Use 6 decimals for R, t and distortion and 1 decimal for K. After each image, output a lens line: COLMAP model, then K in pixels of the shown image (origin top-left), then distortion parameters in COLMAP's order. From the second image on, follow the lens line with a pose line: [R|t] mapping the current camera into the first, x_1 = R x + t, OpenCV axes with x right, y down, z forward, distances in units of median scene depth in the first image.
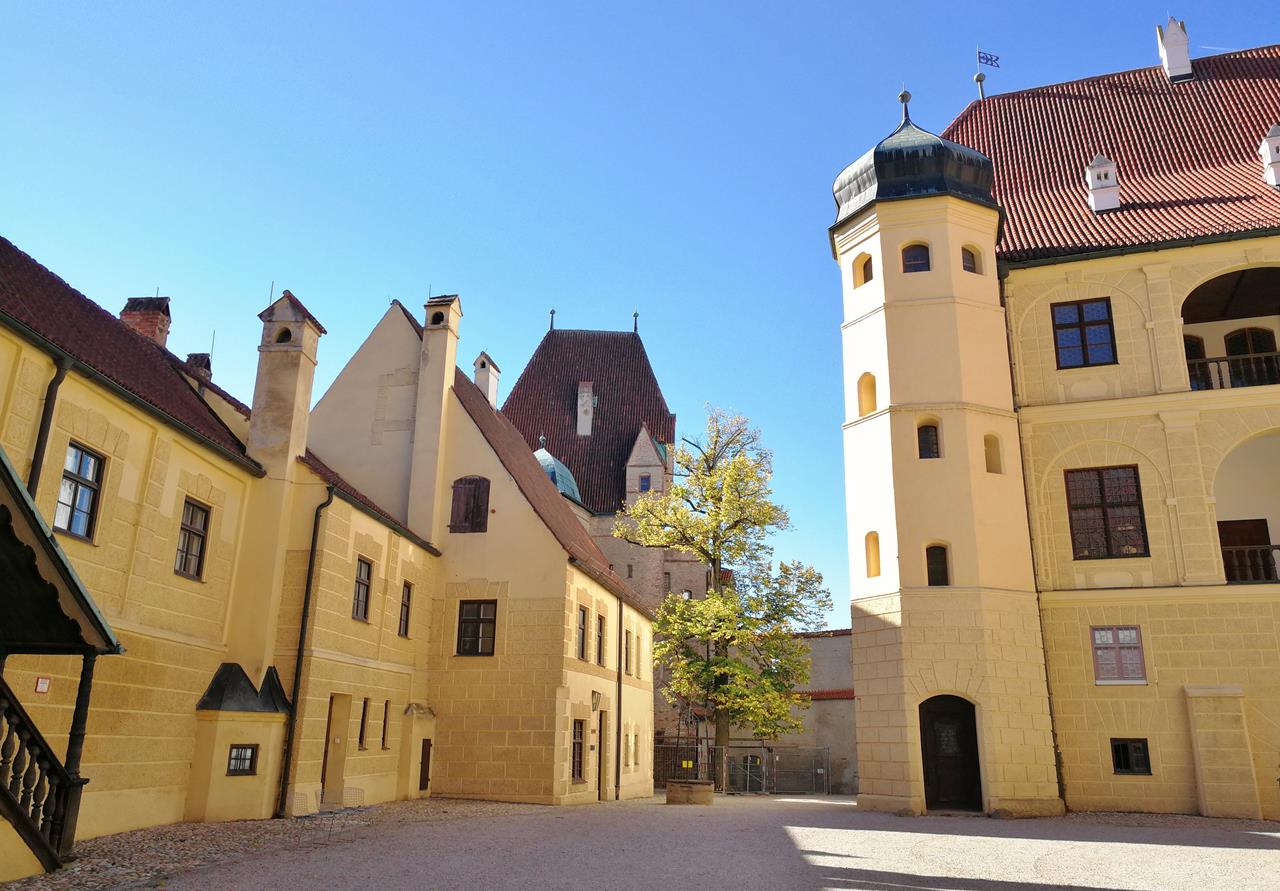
lens RADIAL K [[1031.0, 0, 637.0], [0, 1031.0, 425.2], [0, 0, 1]] dist [0.046721, -0.057021]
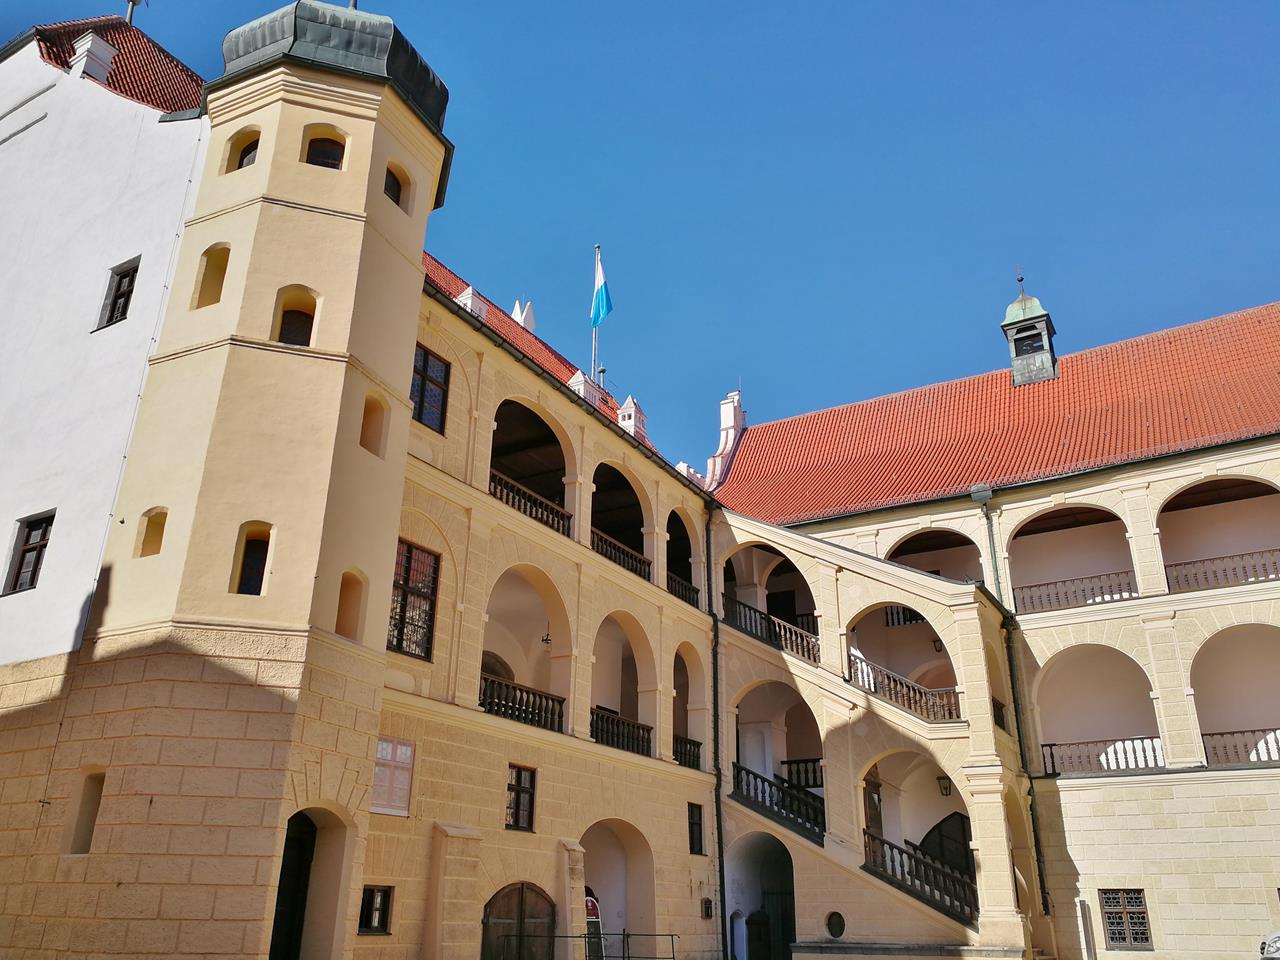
lens RADIAL K [[1042.7, 0, 652.9], [0, 1042.7, 479.6], [0, 0, 1]] dist [0.013972, -0.002848]
pose [[0.188412, 0.378754, 0.906116, -0.271104], [-0.292067, 0.902505, -0.316514, 0.194510], [-0.937656, -0.205011, 0.280665, 0.590213]]
